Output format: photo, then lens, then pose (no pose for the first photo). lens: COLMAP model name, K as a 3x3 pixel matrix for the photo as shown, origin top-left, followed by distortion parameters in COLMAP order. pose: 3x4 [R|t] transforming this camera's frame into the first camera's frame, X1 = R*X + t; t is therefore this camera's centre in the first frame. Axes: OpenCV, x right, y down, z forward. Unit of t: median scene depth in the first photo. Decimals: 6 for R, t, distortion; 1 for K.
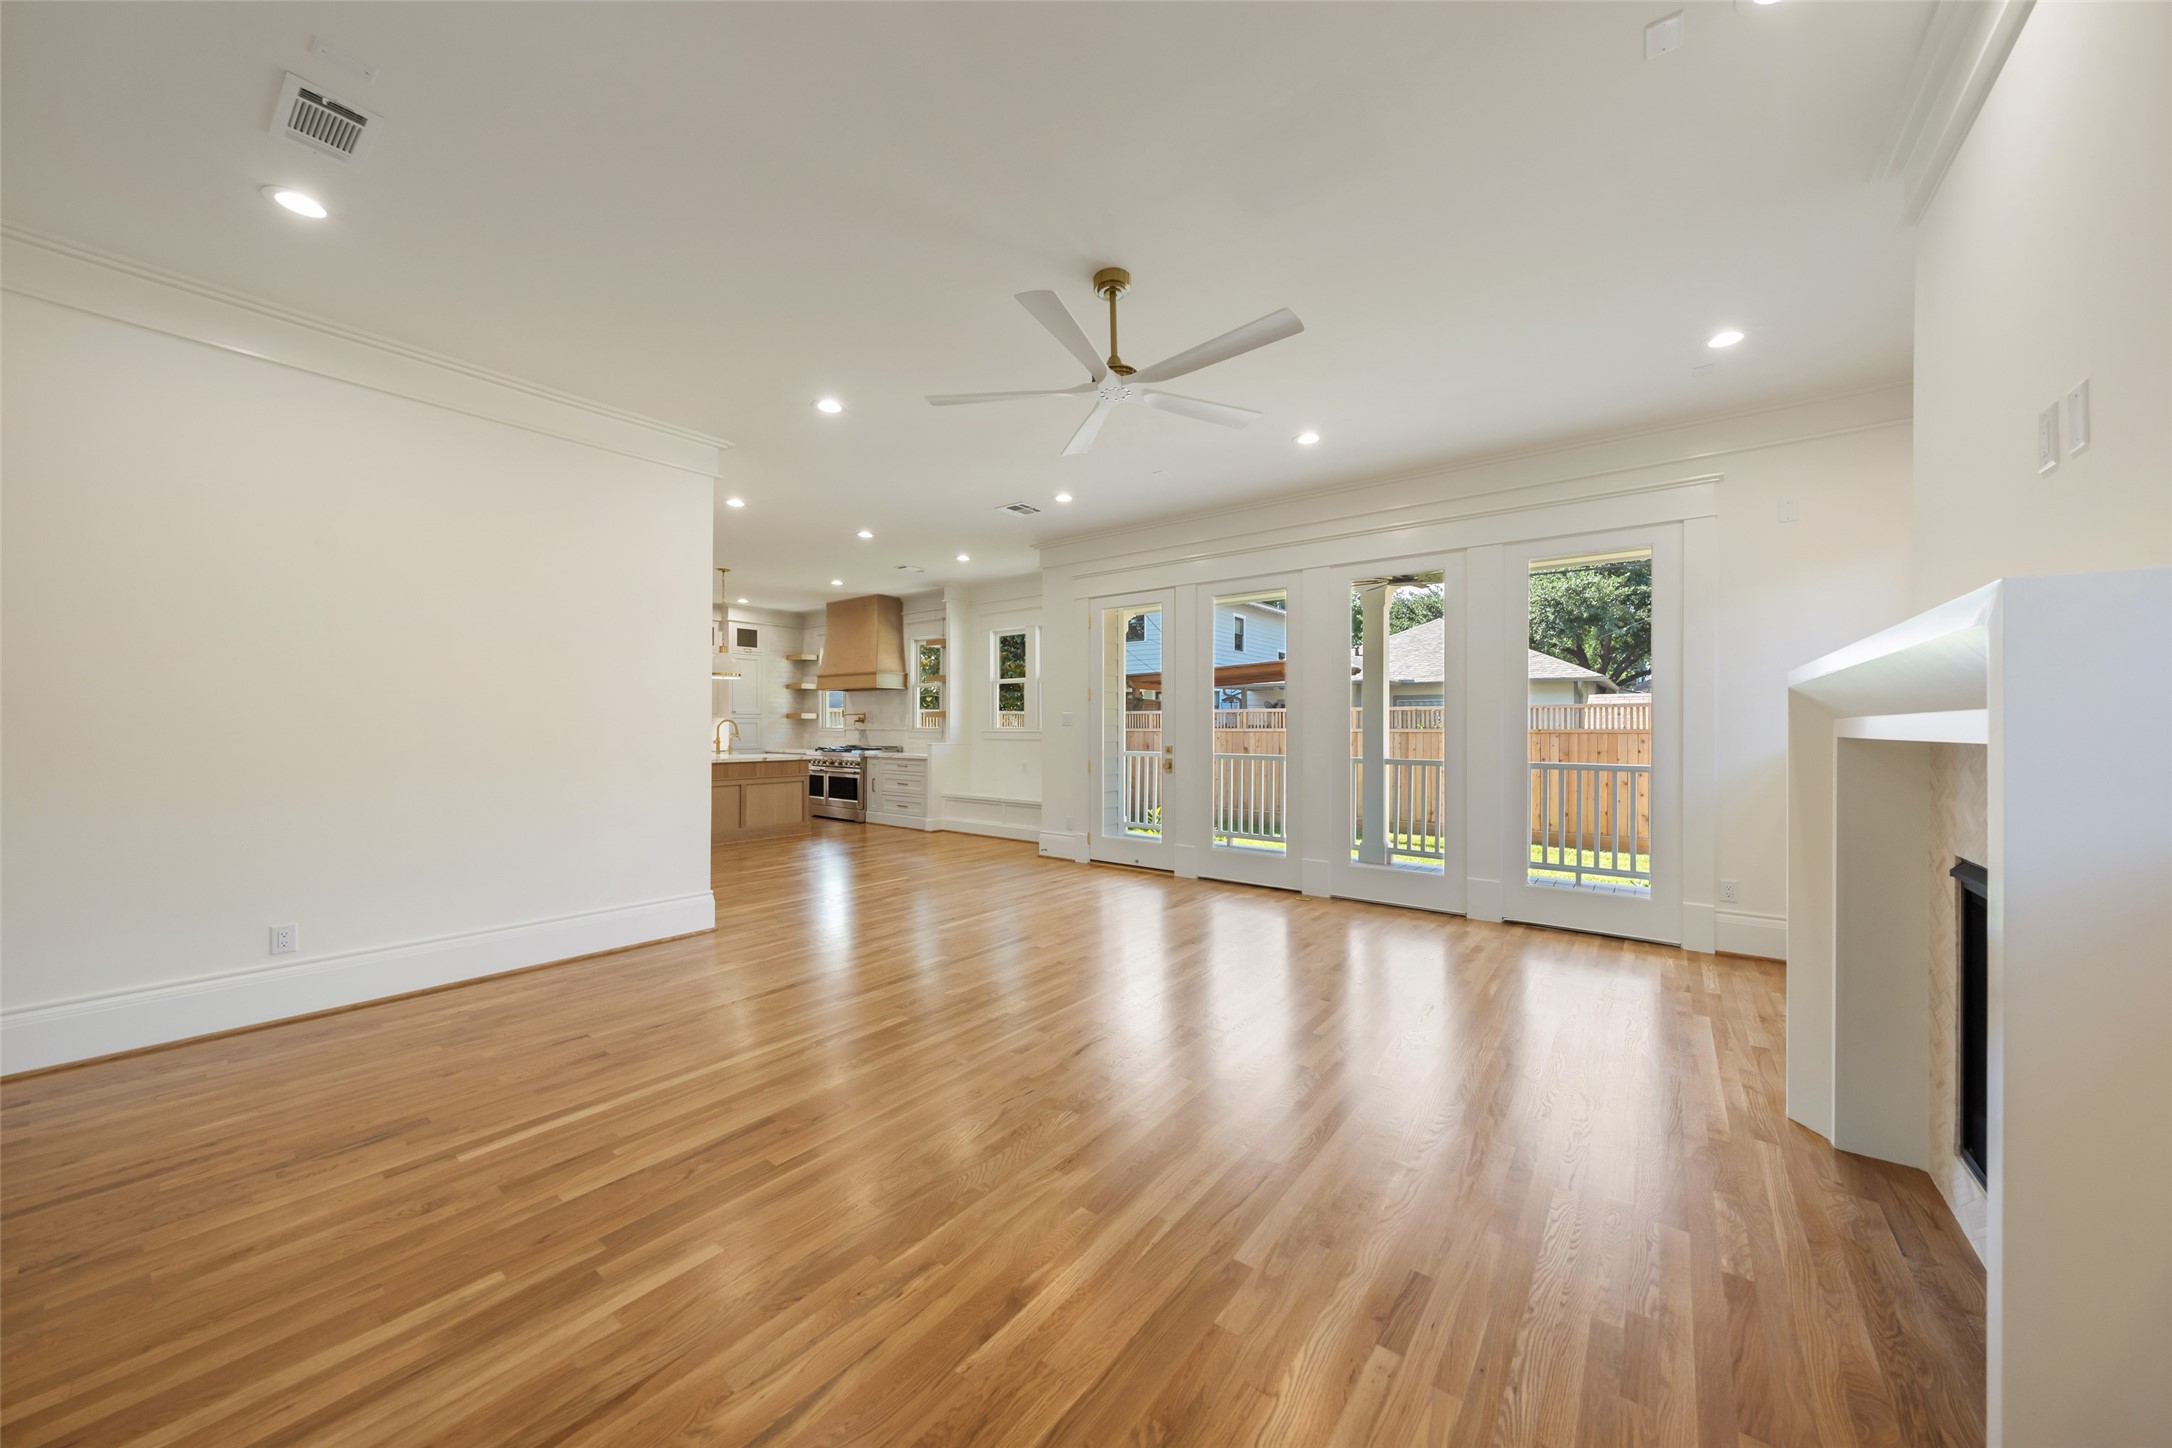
lens RADIAL K [[746.6, 0, 1084.4], [0, 746.6, 728.2], [0, 0, 1]] dist [-0.001644, 0.000163]
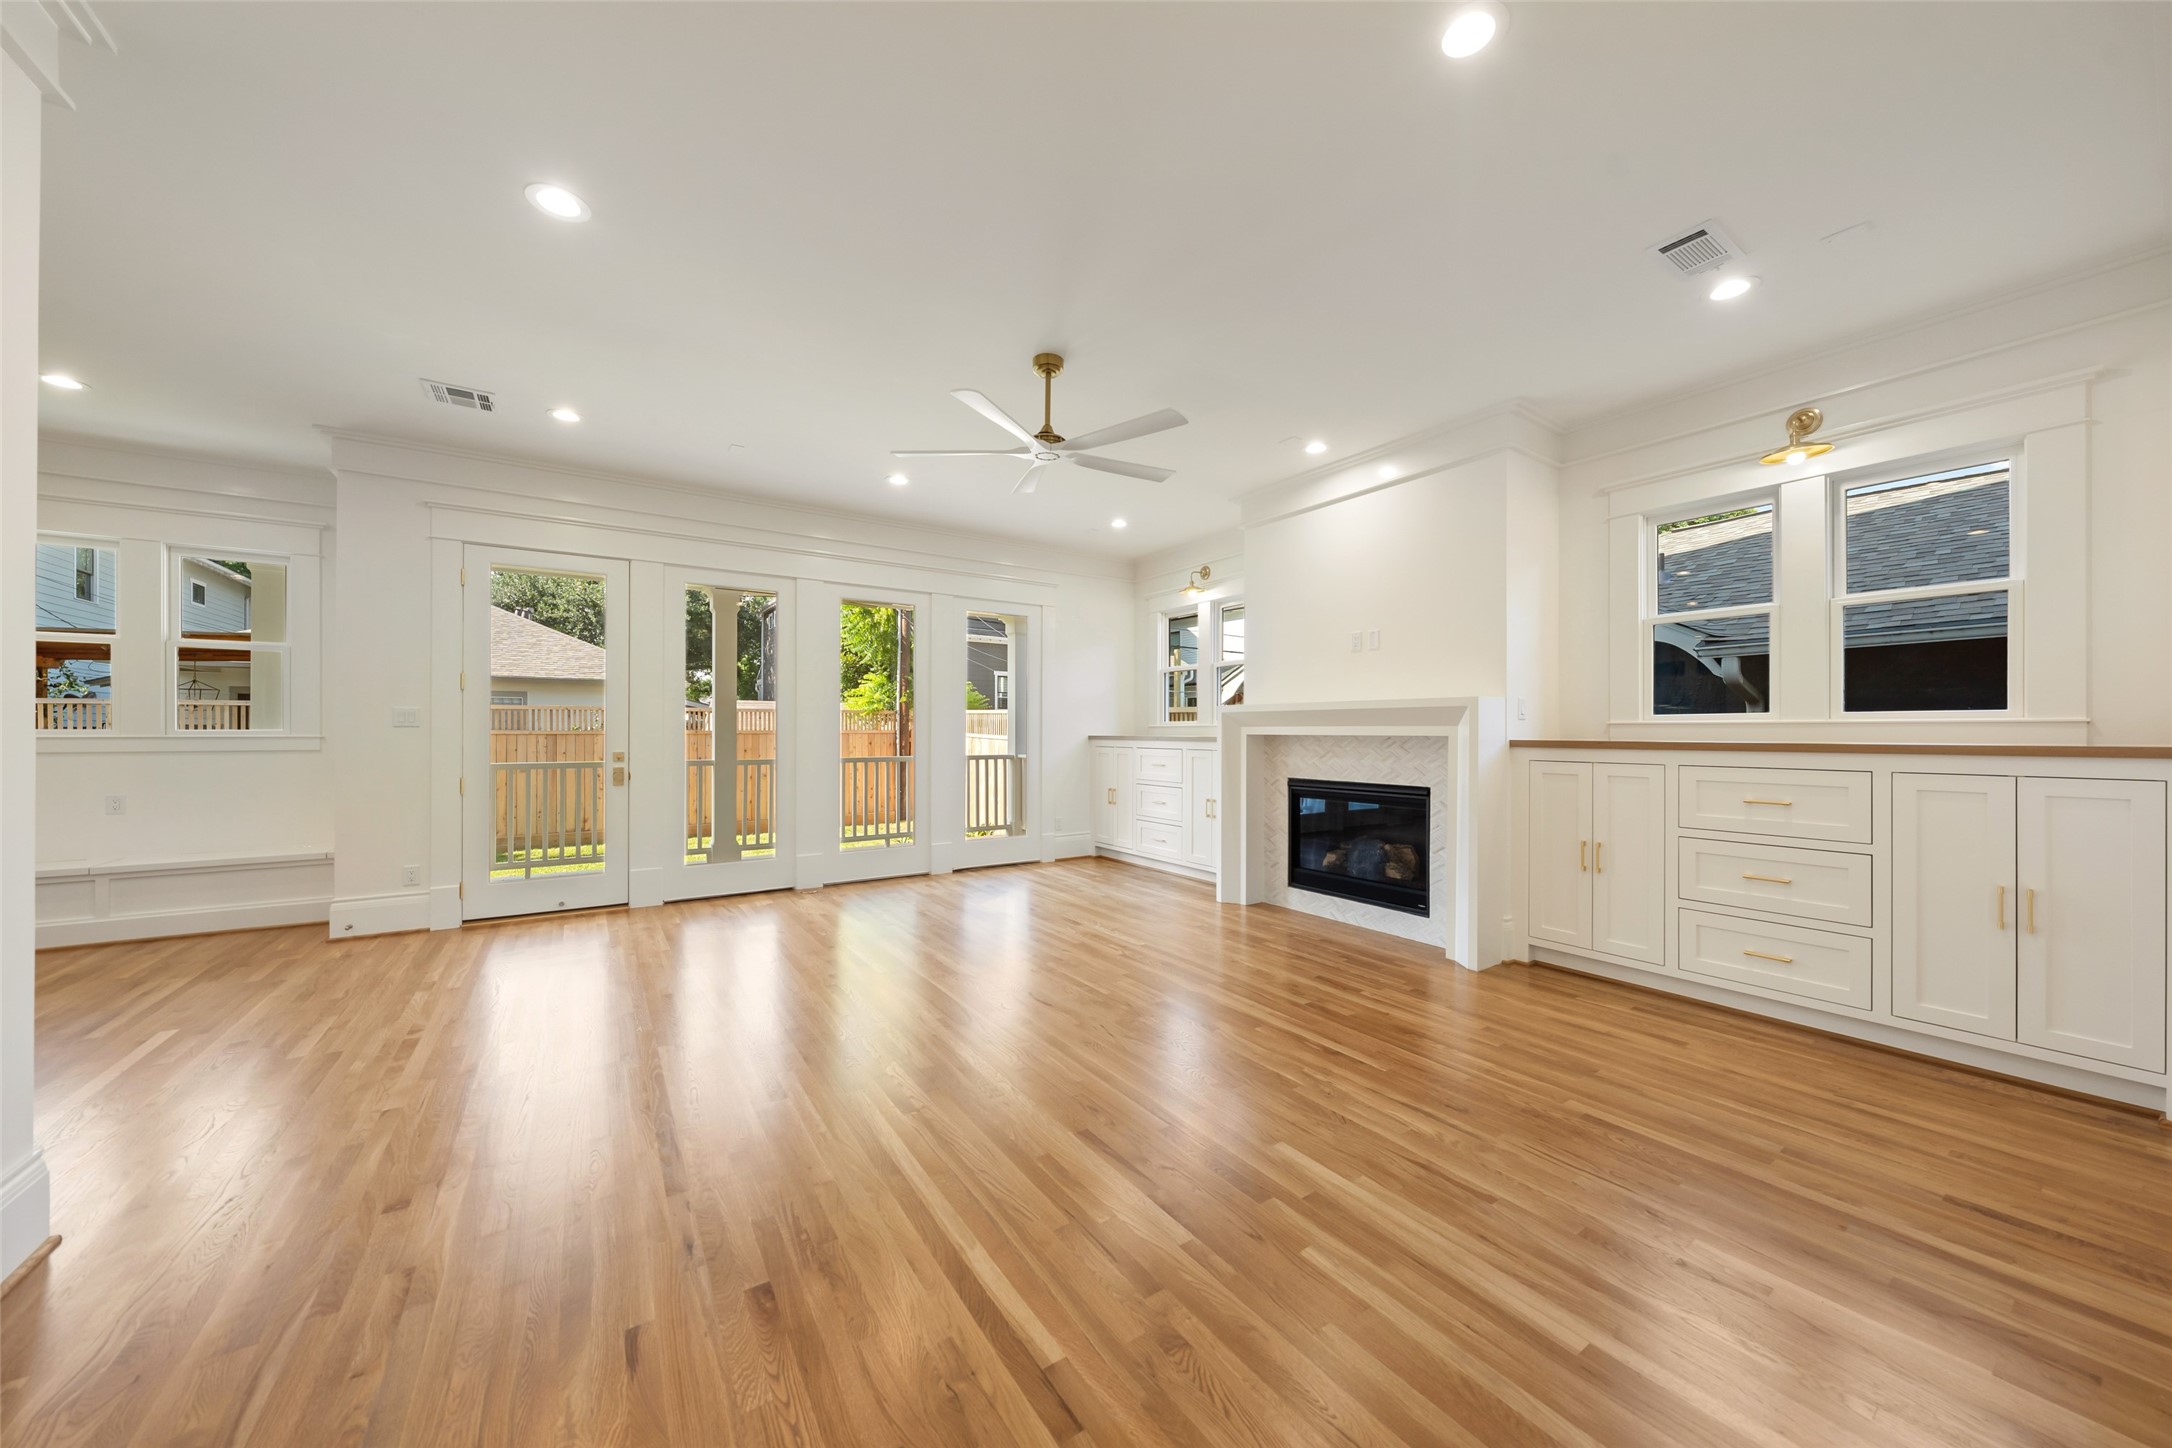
lens RADIAL K [[746.6, 0, 1084.4], [0, 746.6, 728.2], [0, 0, 1]] dist [-0.001644, 0.000163]
pose [[0.312688, 0.001521, 0.949855, -0.456963], [0.000029, 0.999999, -0.001611, -0.001039], [-0.949856, 0.000531, 0.312688, 0.234329]]
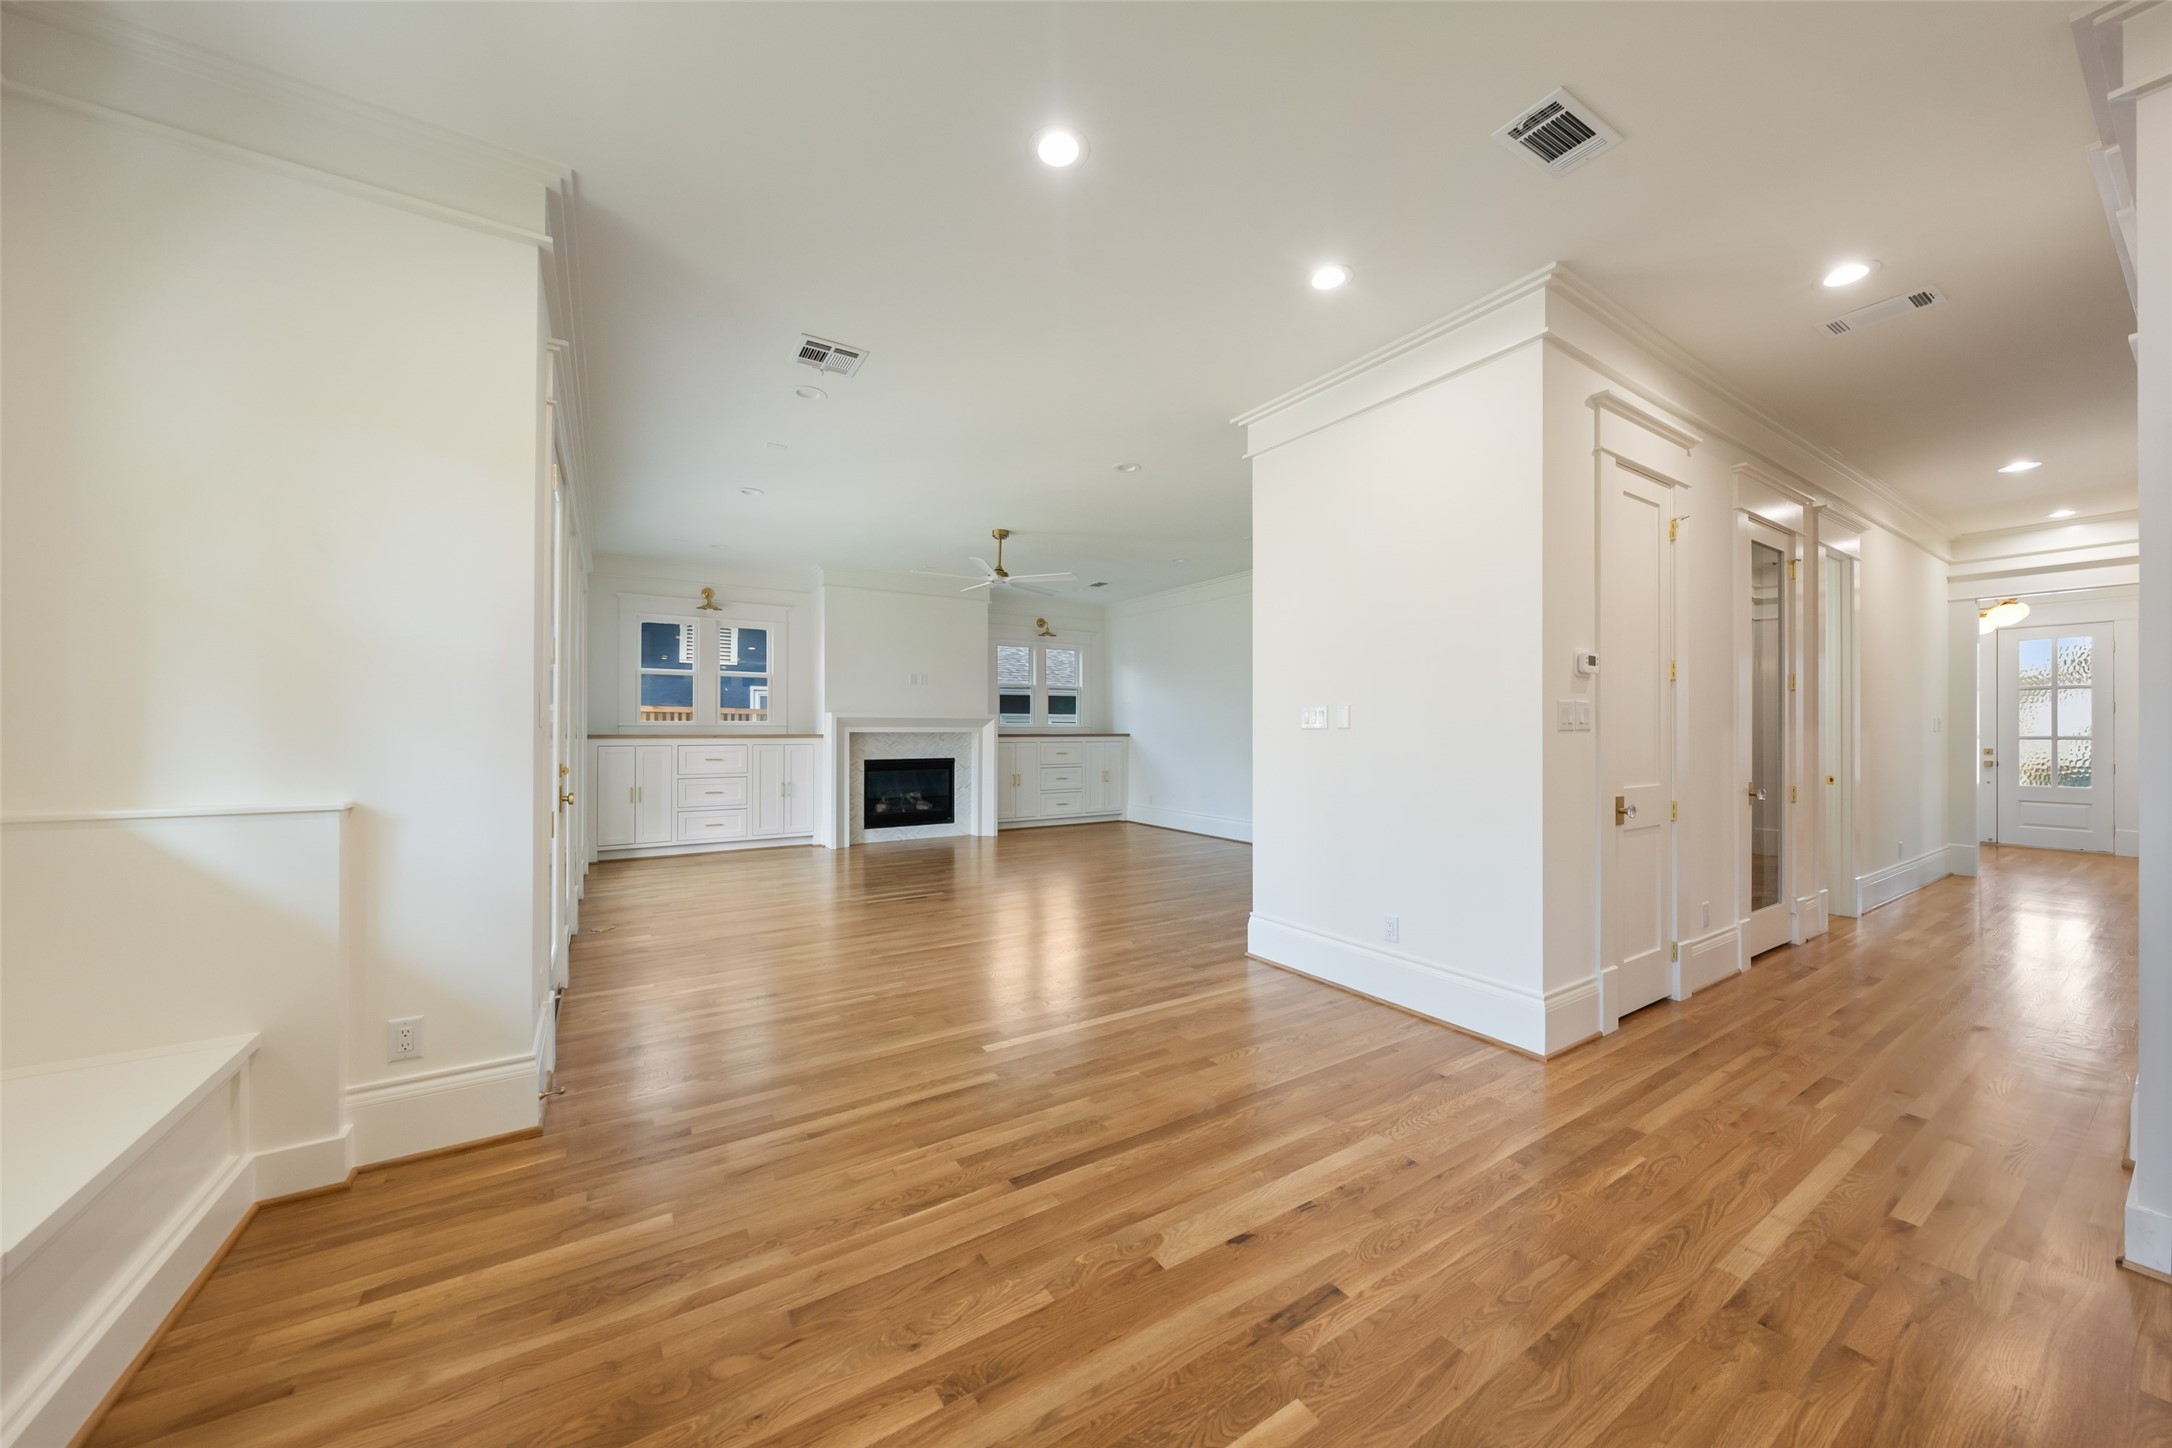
lens RADIAL K [[746.6, 0, 1084.4], [0, 746.6, 728.2], [0, 0, 1]] dist [-0.001644, 0.000163]
pose [[-0.940702, -0.003623, 0.339215, -0.403590], [-0.003412, 0.999993, 0.001219, -0.004801], [-0.339217, -0.000010, -0.940708, 1.264807]]
